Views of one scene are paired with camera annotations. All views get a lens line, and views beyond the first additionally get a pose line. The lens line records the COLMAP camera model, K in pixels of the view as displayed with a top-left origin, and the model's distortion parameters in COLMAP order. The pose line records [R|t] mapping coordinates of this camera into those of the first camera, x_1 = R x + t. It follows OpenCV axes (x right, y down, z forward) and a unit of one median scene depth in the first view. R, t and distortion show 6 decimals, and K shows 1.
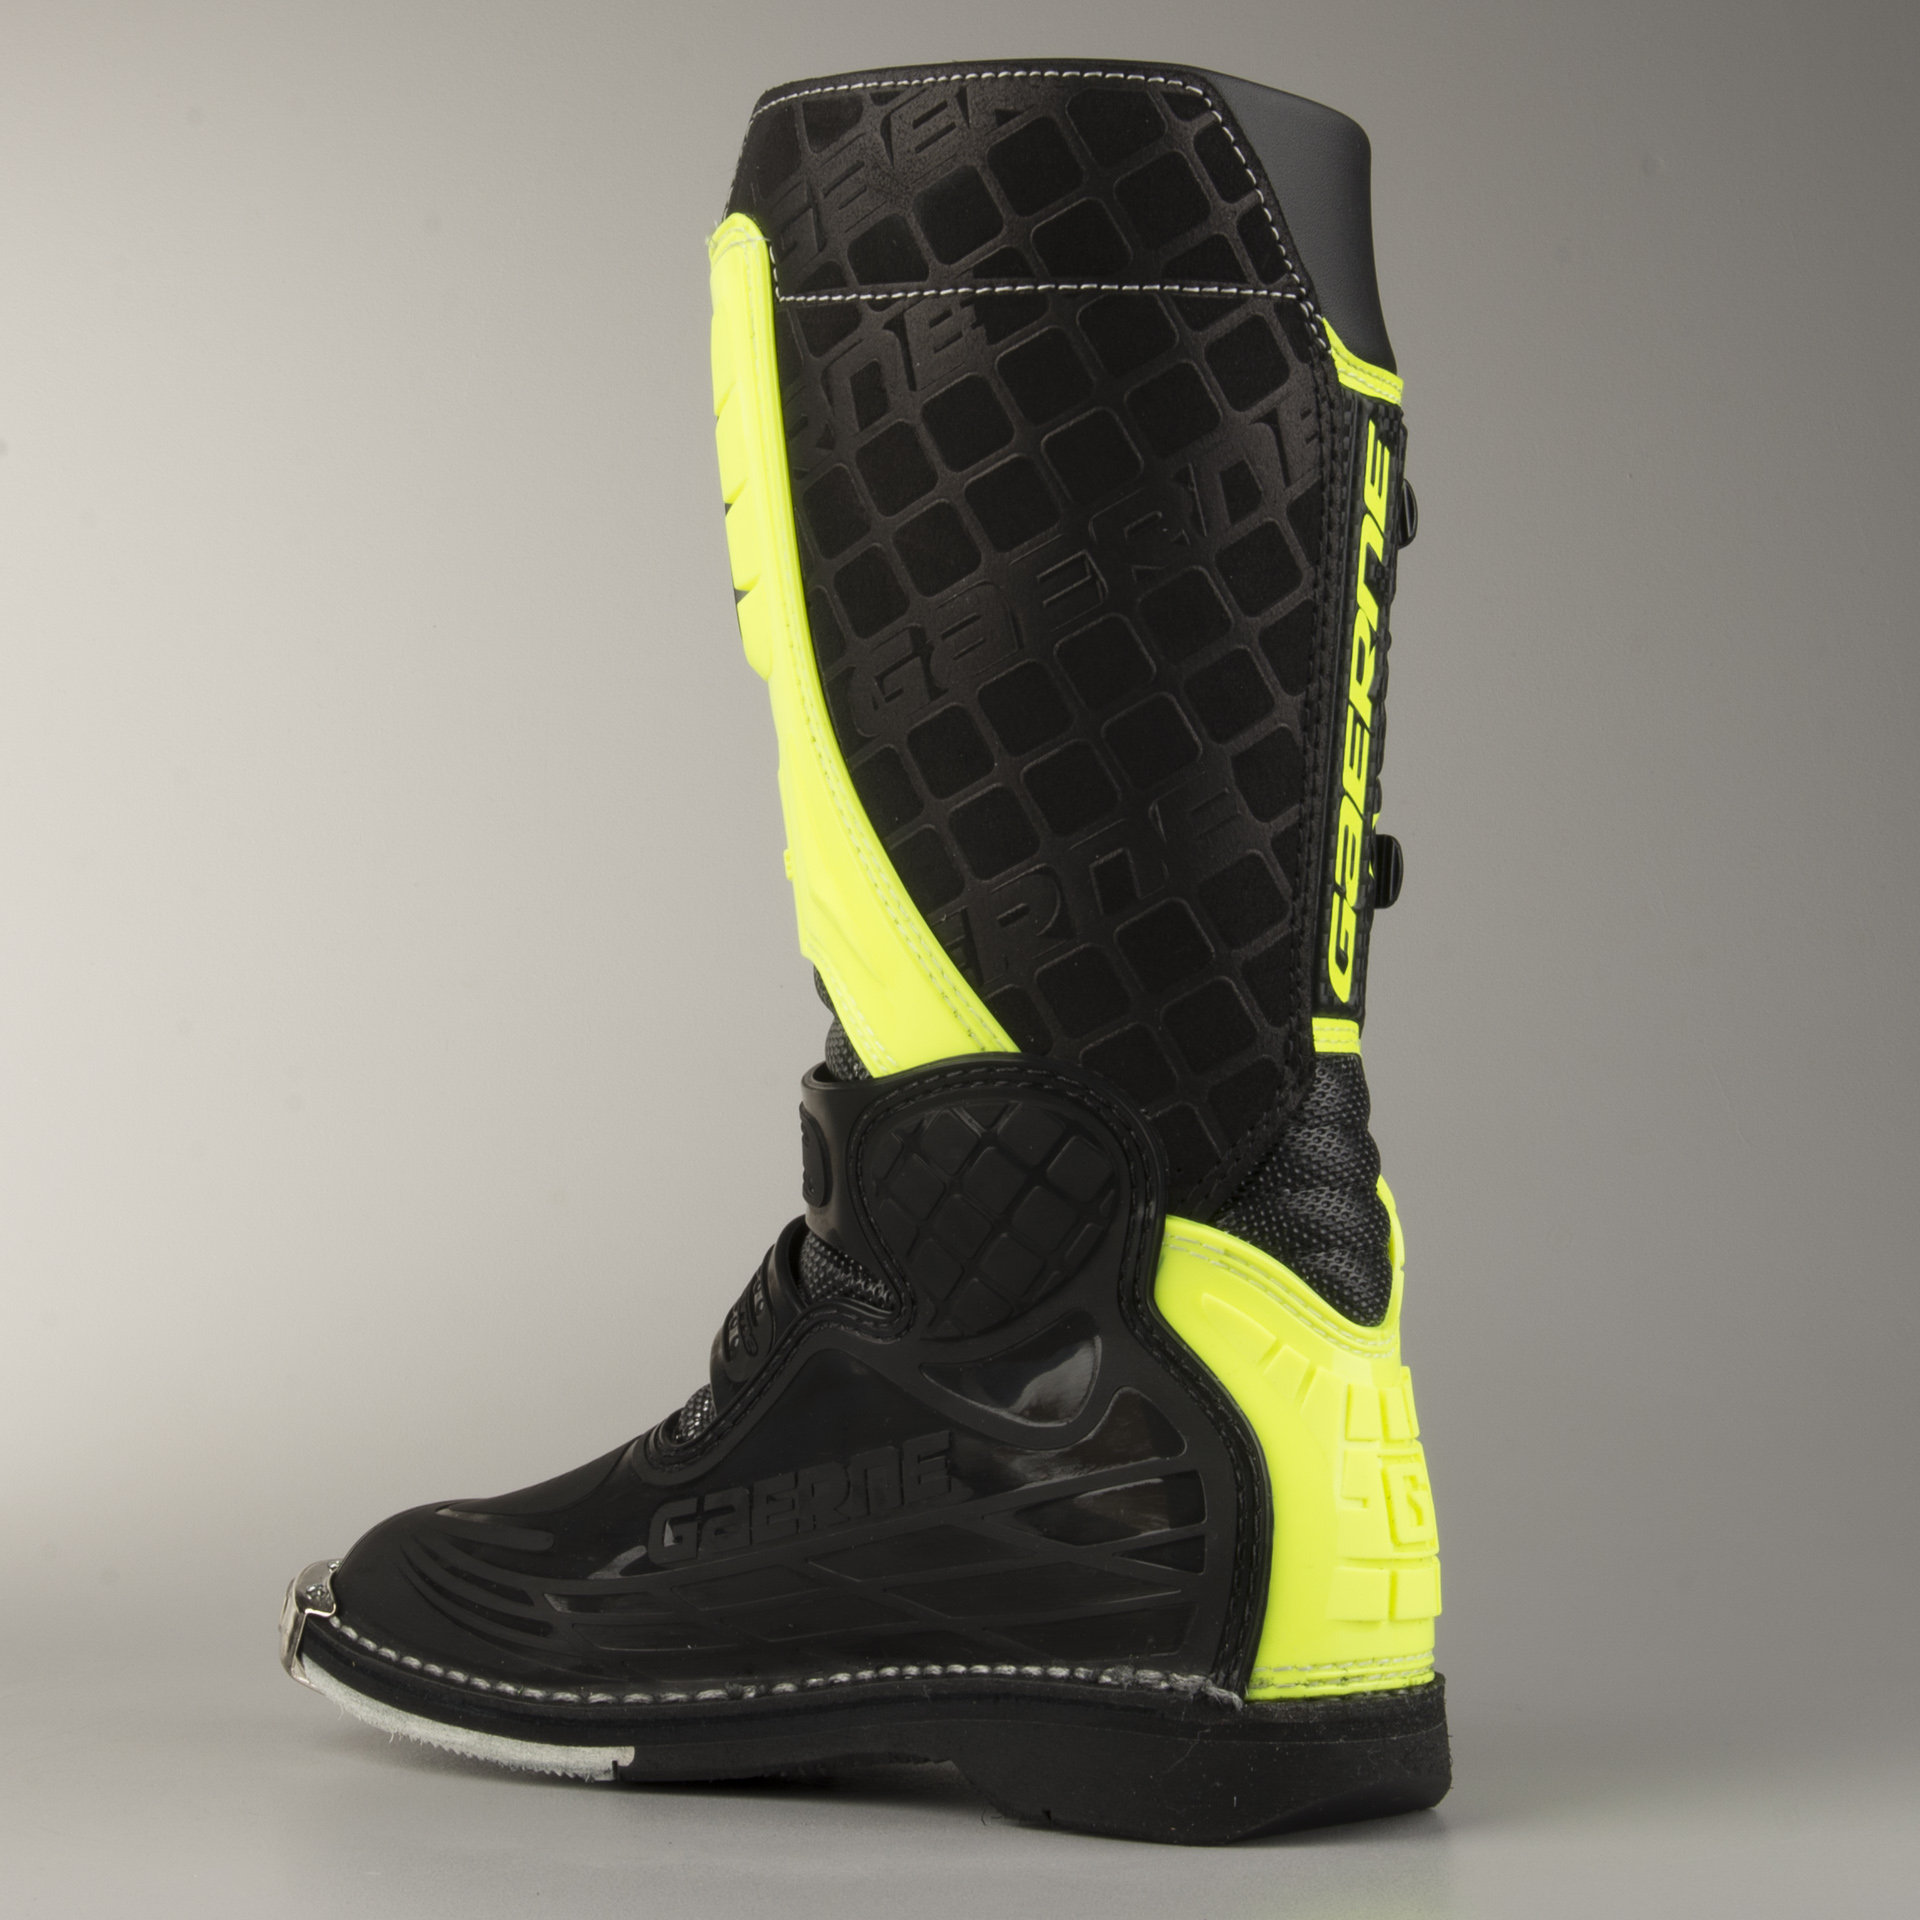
lens RADIAL K [[4846.4, 0, 960.0], [0, 4846.4, 960.0], [0, 0, 1]] dist [-0.003535, 0.728384]
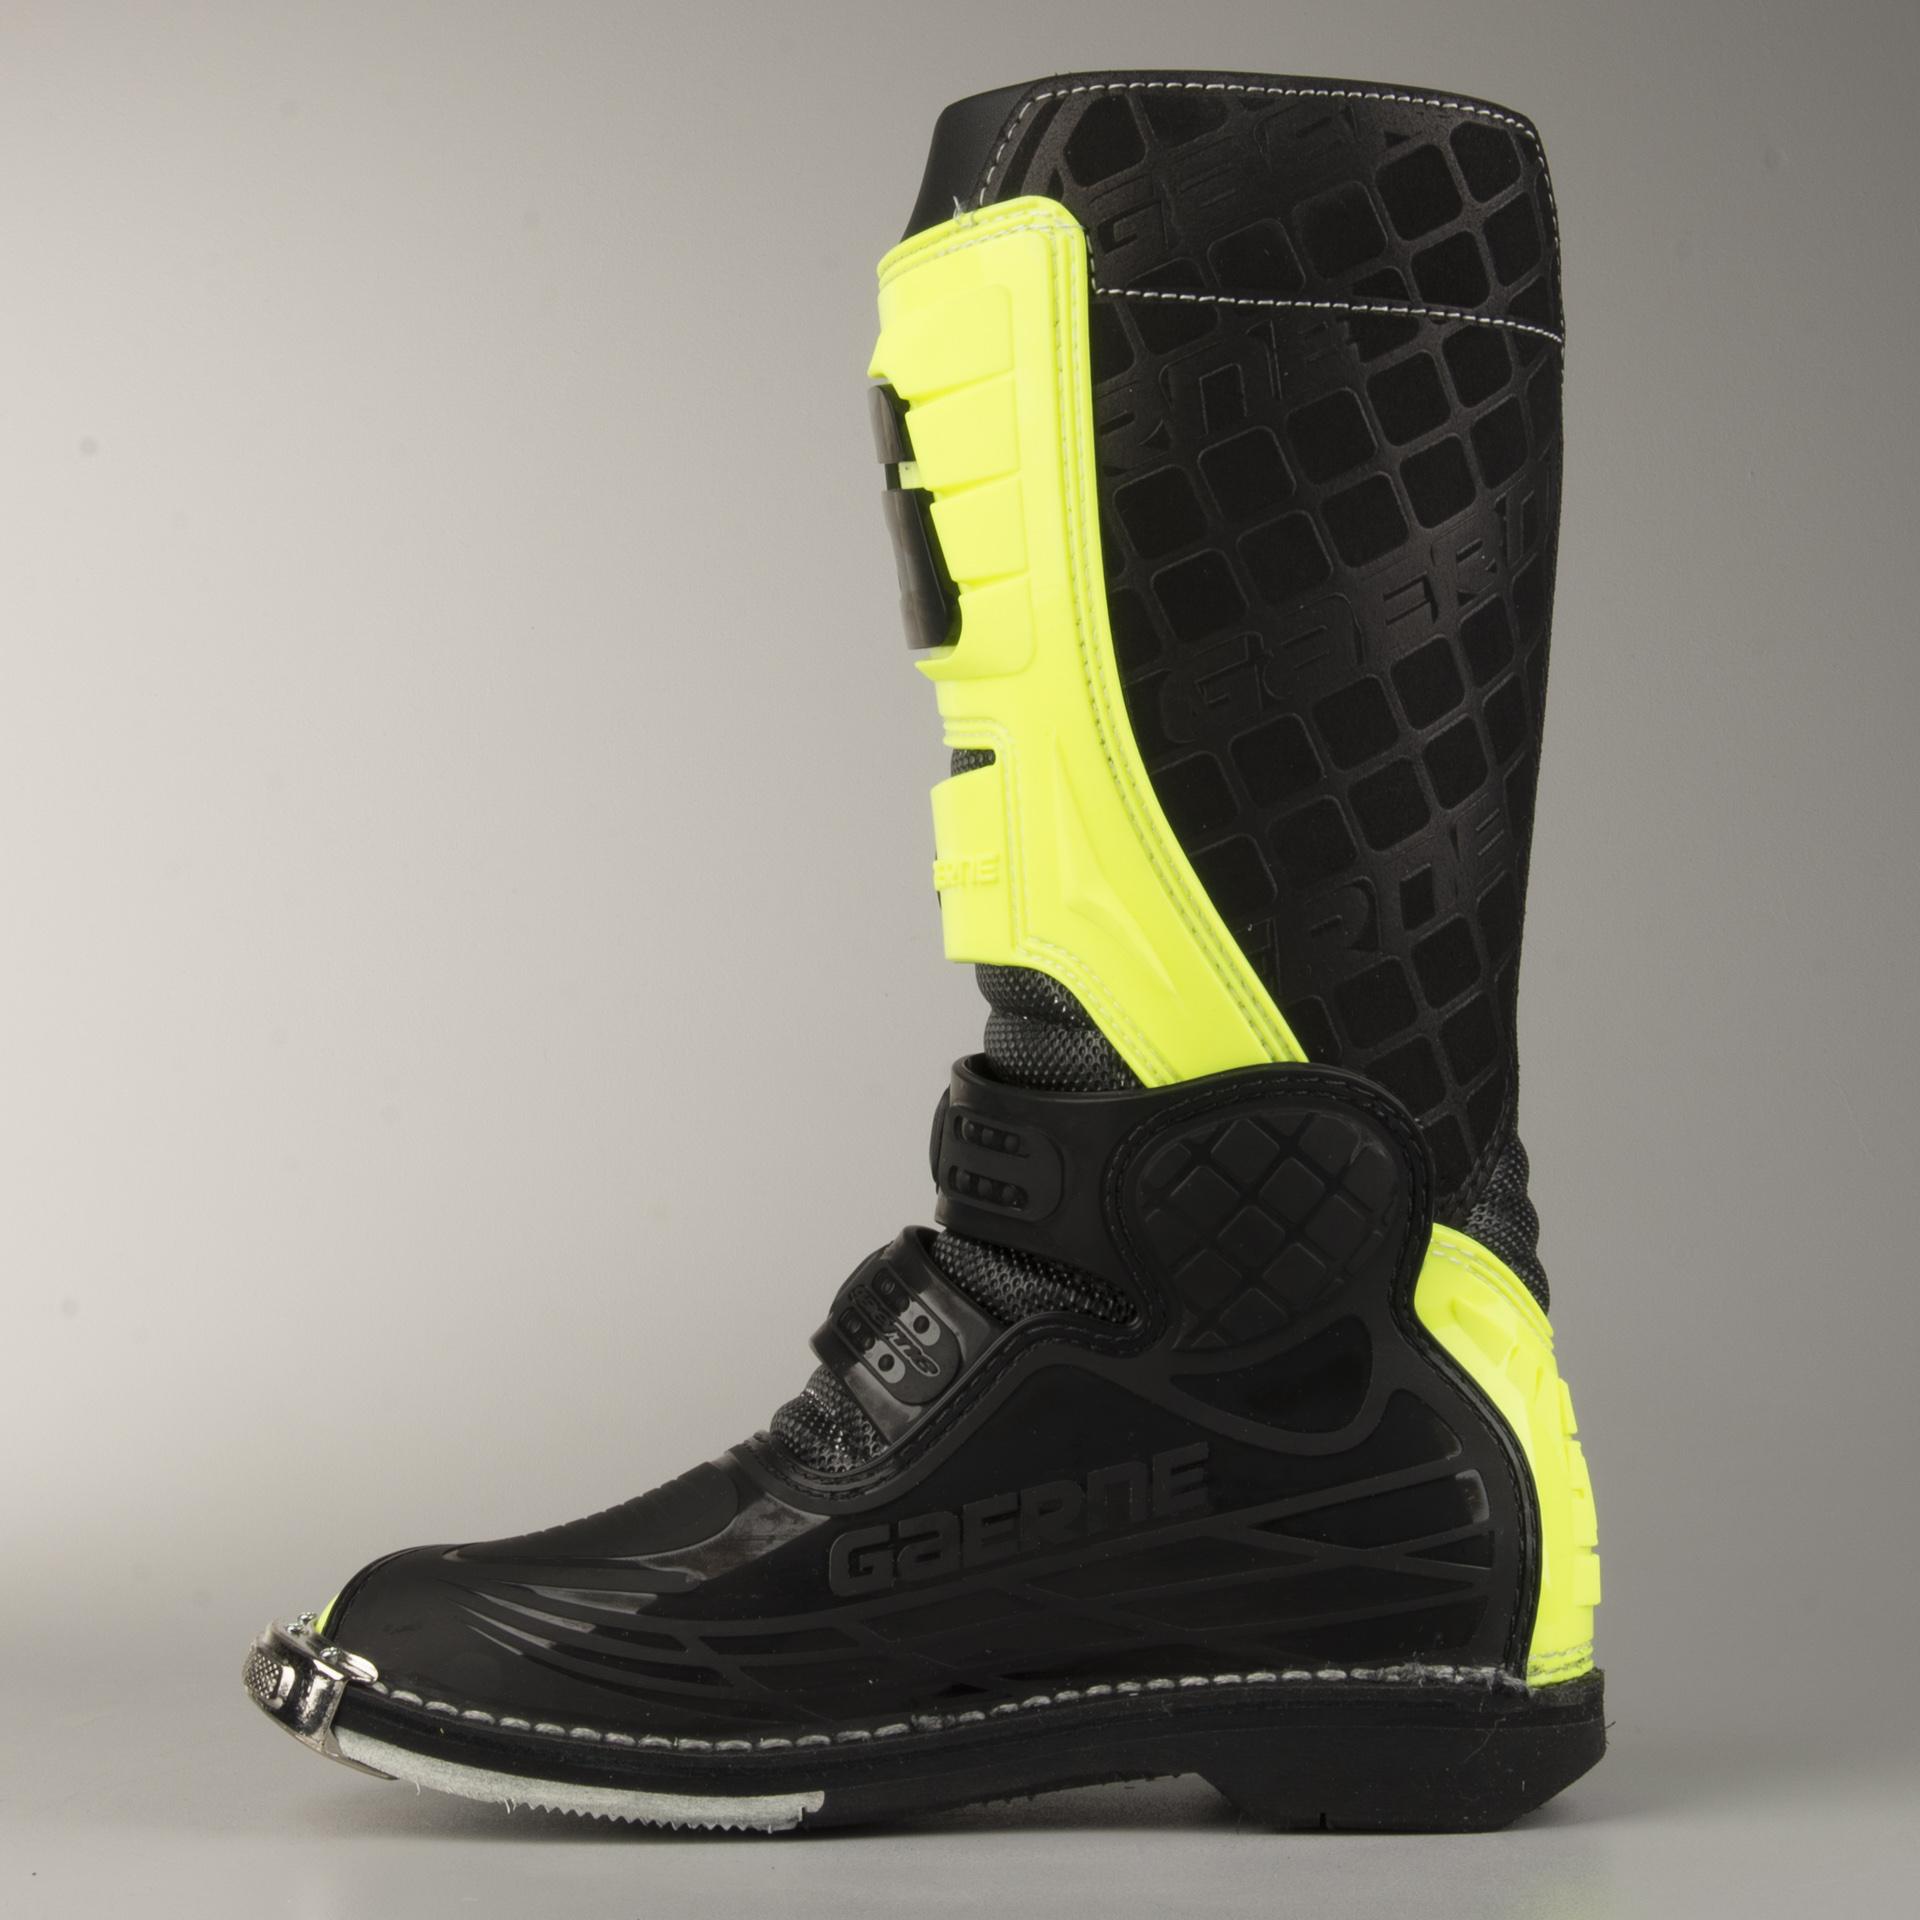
lens RADIAL K [[4846.4, 0, 960.0], [0, 4846.4, 960.0], [0, 0, 1]] dist [-0.003535, 0.728384]
pose [[0.799070, 0.020567, 0.600886, -0.653901], [-0.017202, 0.999788, -0.011345, 0.010513], [-0.600992, -0.001271, 0.799254, 0.238118]]
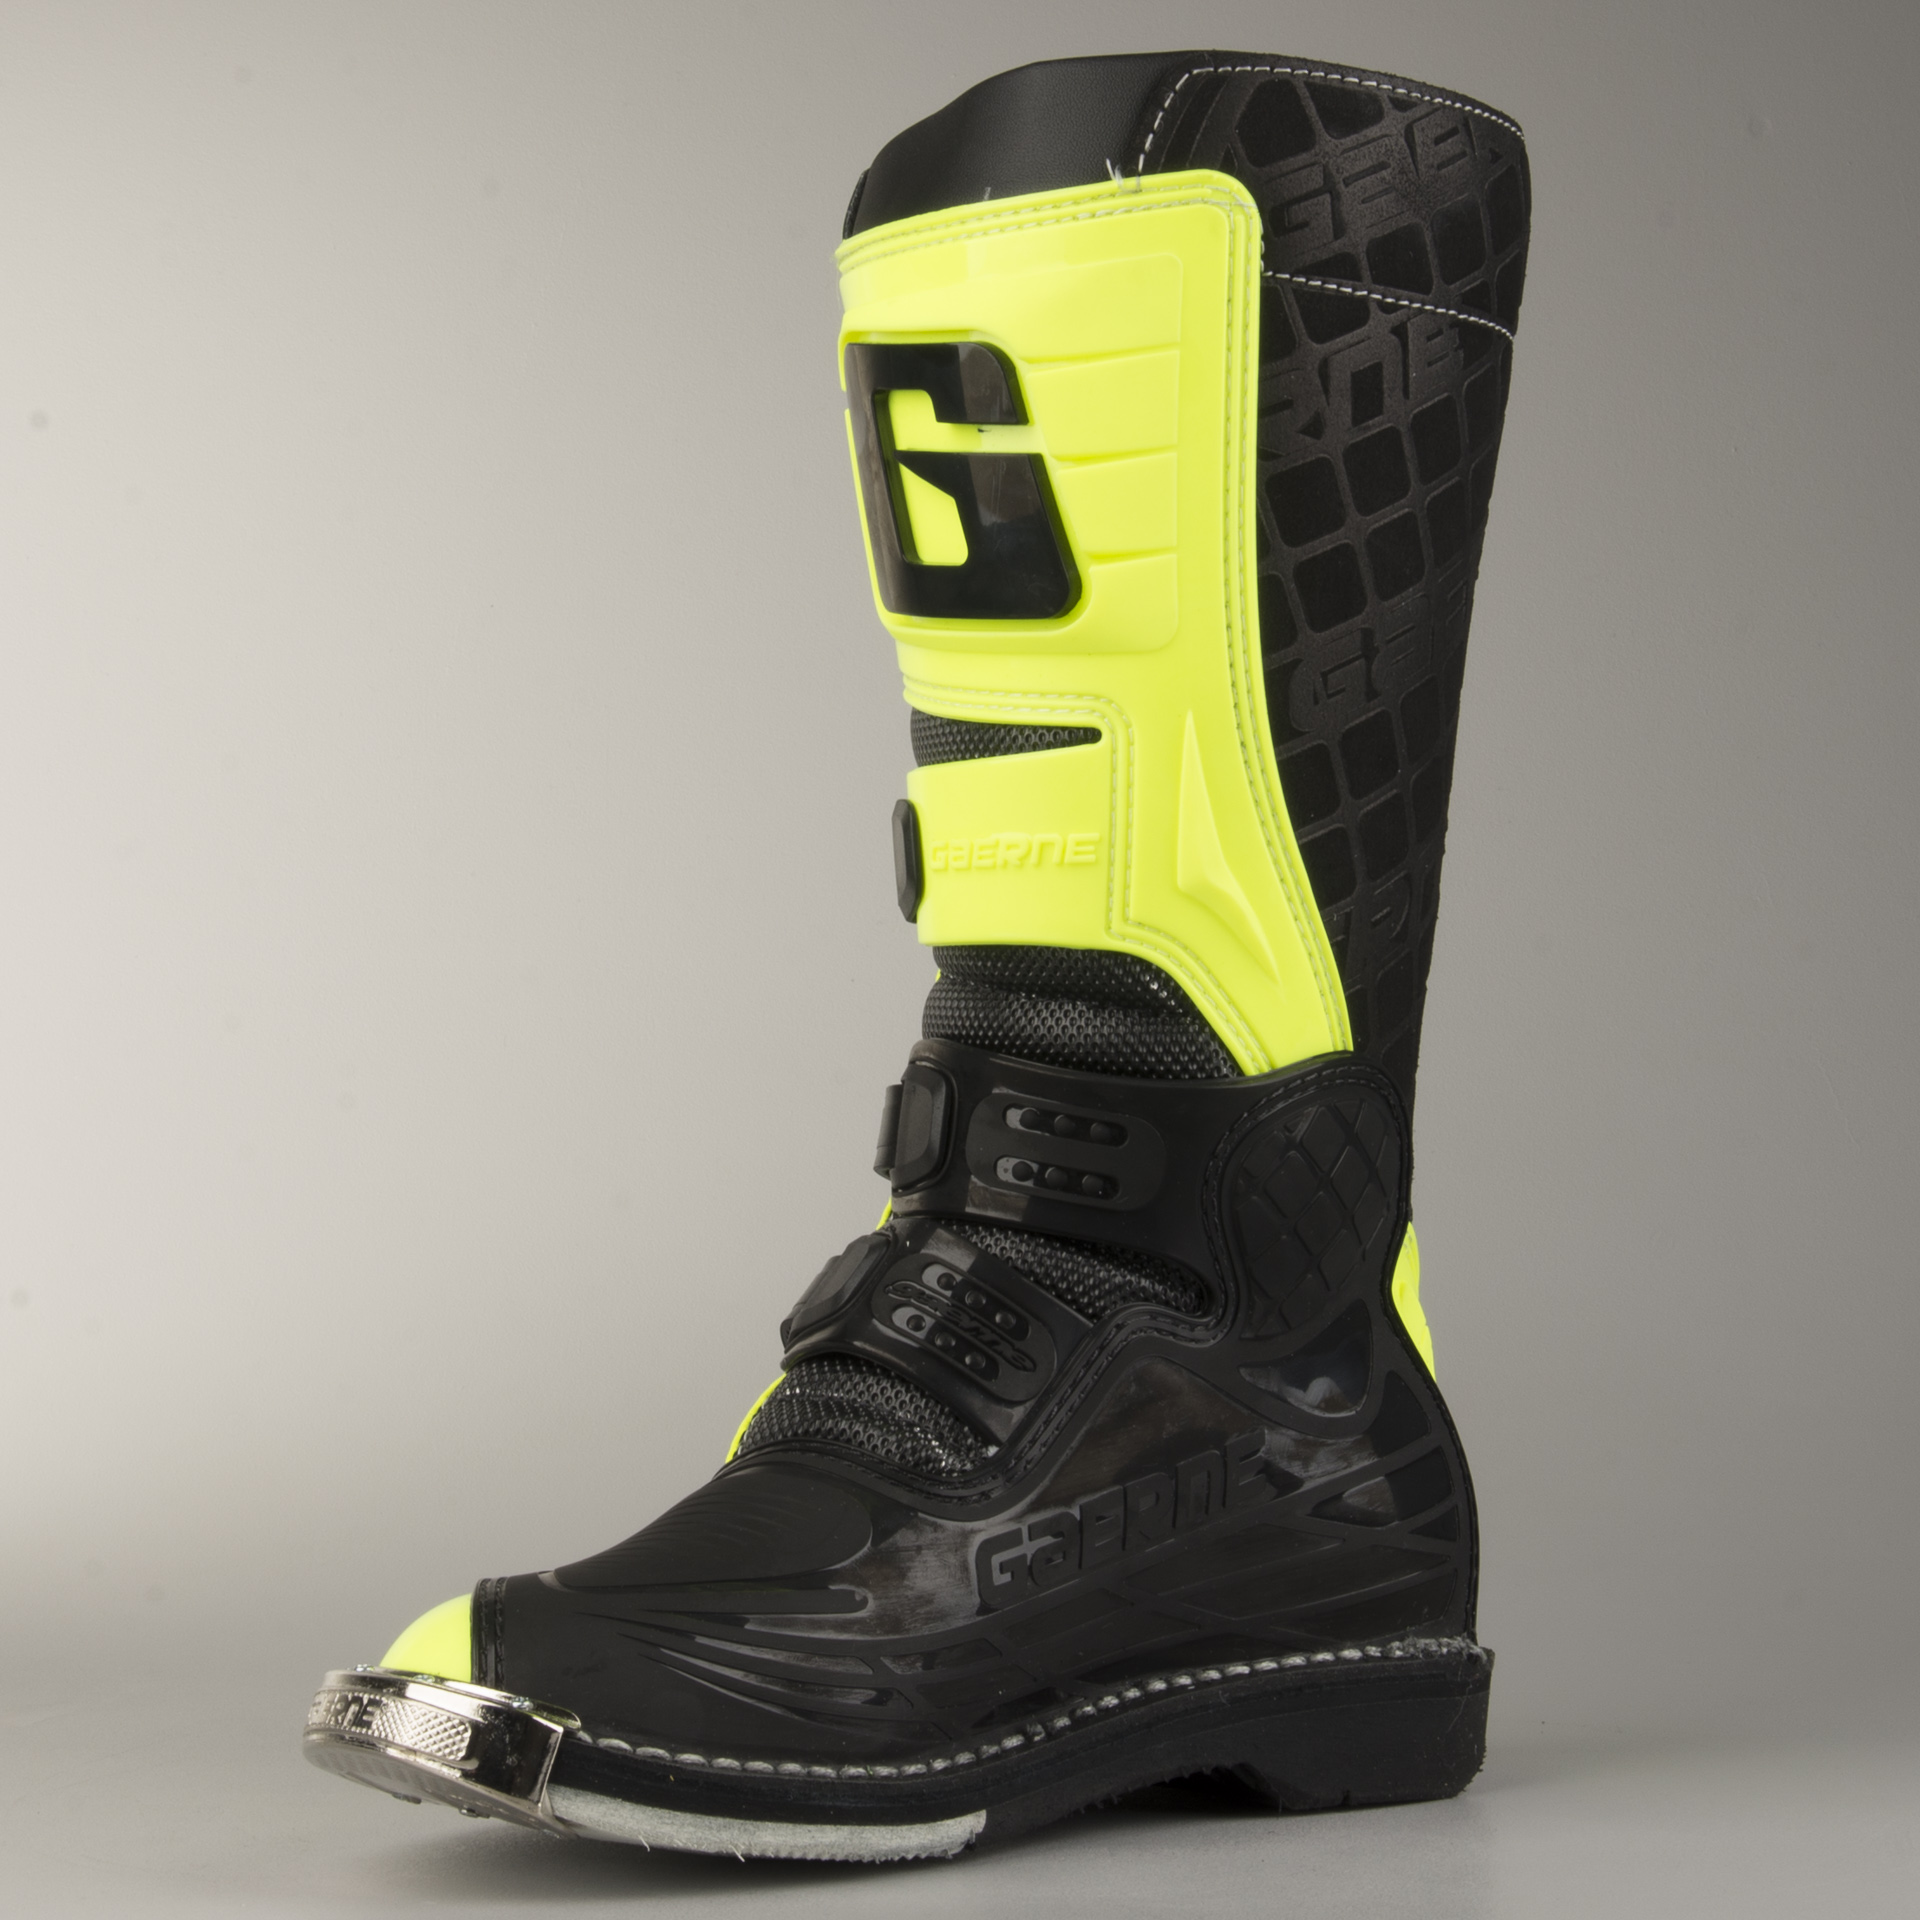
lens RADIAL K [[4846.4, 0, 960.0], [0, 4846.4, 960.0], [0, 0, 1]] dist [-0.003535, 0.728384]
pose [[0.278938, 0.033936, 0.959709, -0.996670], [-0.025370, 0.999287, -0.027962, 0.030572], [-0.959974, -0.016548, 0.279600, 0.795487]]
